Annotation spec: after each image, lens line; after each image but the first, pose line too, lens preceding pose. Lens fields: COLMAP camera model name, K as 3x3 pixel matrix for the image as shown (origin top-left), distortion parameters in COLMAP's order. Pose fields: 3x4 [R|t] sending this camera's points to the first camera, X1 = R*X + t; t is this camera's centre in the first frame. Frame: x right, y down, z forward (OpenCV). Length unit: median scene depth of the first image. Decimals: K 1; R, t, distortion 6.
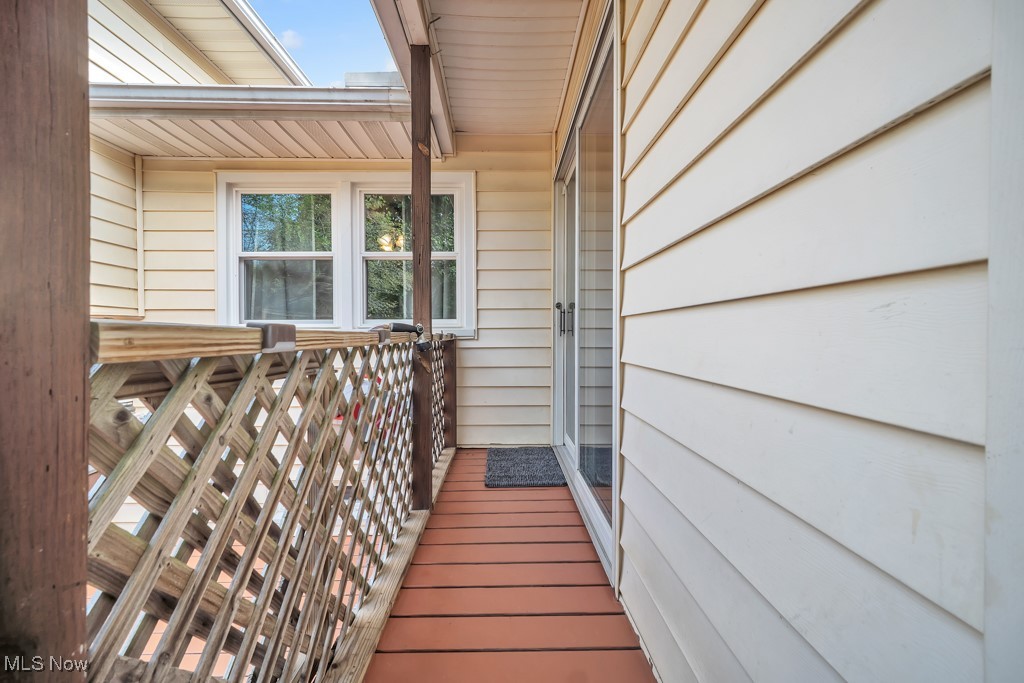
lens RADIAL K [[398.1, 0, 511.5], [0, 398.1, 338.6], [0, 0, 1]] dist [-0.001557, -0.000130]
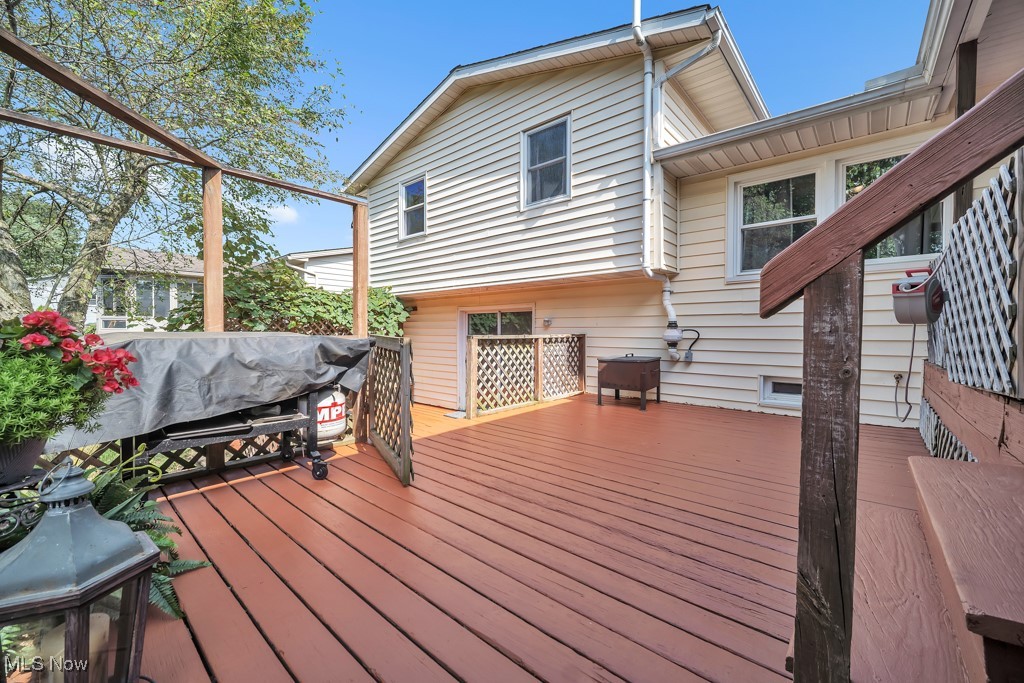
lens RADIAL K [[398.1, 0, 511.7], [0, 398.1, 334.1], [0, 0, 1]] dist [-0.001557, -0.000130]
pose [[0.745151, 0.016339, -0.666695, -0.321390], [-0.006874, 0.999835, 0.016821, 0.174933], [0.666860, -0.007951, 0.745141, -0.723510]]
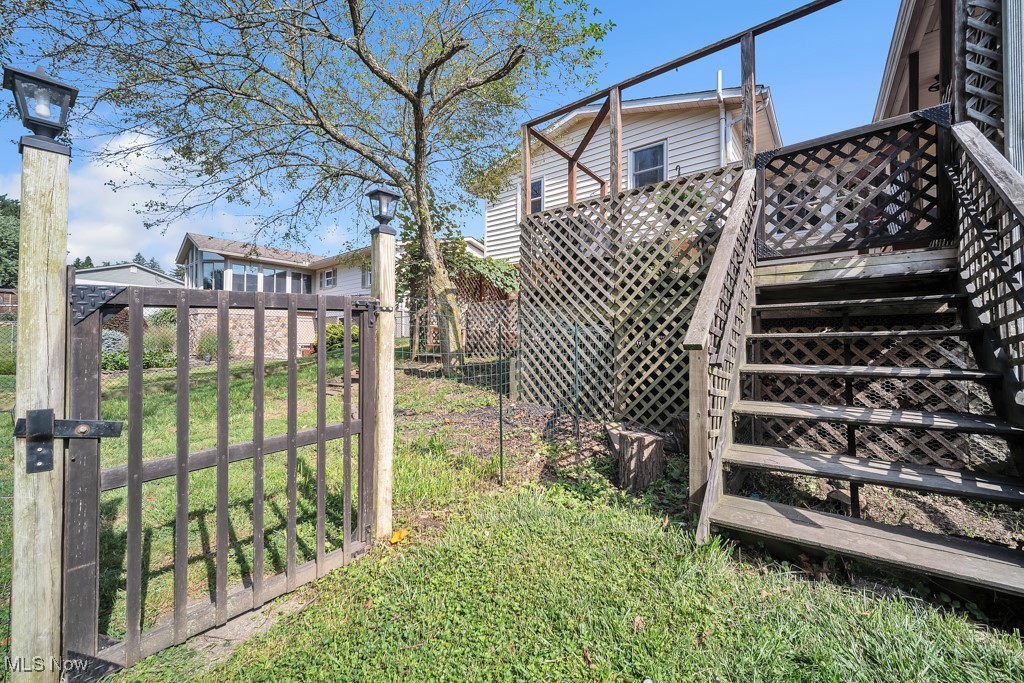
lens RADIAL K [[398.1, 0, 509.3], [0, 398.1, 339.4], [0, 0, 1]] dist [-0.001557, -0.000130]
pose [[0.794524, -0.002327, -0.607228, -0.515556], [-0.008228, 0.999860, -0.014597, 0.765393], [0.607177, 0.016594, 0.794393, -2.313592]]
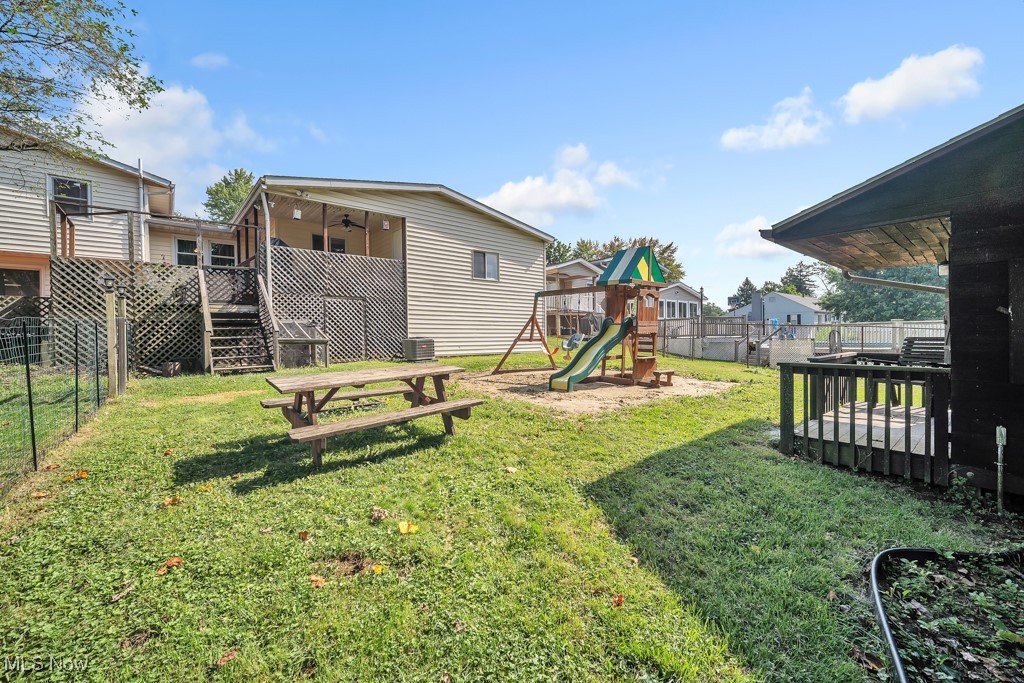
lens RADIAL K [[426.9, 0, 511.3], [0, 426.9, 342.5], [0, 0, 1]] dist [0.021556, 0.000140]
pose [[0.763691, -0.017352, 0.645349, -1.063943], [0.009520, 0.999833, 0.015617, 0.819733], [-0.645512, -0.005783, 0.763728, -5.671193]]
